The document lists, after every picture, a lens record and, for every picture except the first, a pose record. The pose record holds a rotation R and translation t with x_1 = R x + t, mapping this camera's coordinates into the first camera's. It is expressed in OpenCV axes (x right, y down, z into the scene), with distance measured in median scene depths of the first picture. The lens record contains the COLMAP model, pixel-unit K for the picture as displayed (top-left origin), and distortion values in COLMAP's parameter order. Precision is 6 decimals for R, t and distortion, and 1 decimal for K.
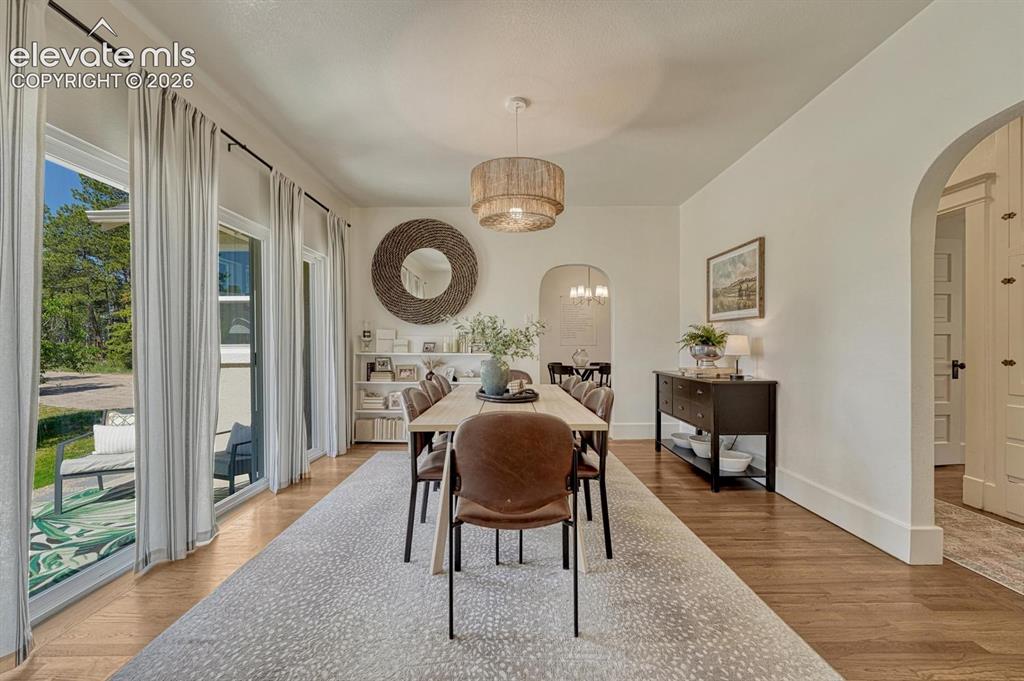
lens RADIAL K [[416.7, 0, 511.5], [0, 416.7, 343.4], [0, 0, 1]] dist [-0.000728, -0.000062]
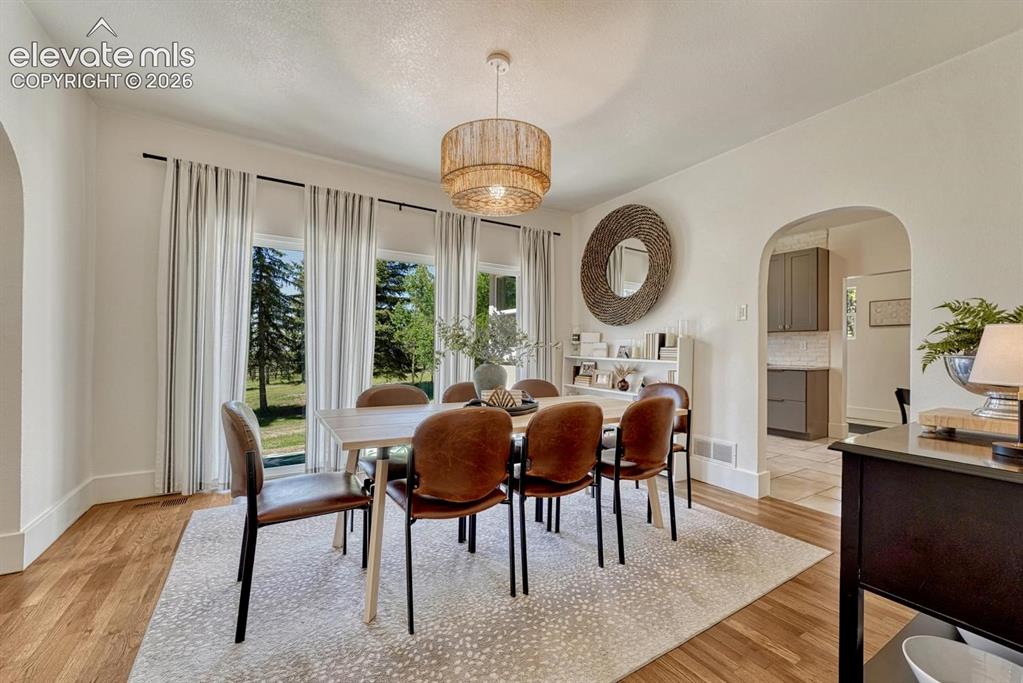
lens RADIAL K [[415.3, 0, 512.8], [0, 415.3, 345.4], [0, 0, 1]] dist [-0.011258, -0.000281]
pose [[0.518807, 0.001214, -0.854891, 0.430045], [-0.012541, 0.999902, -0.006191, 0.004465], [0.854799, 0.013933, 0.518771, 0.348911]]
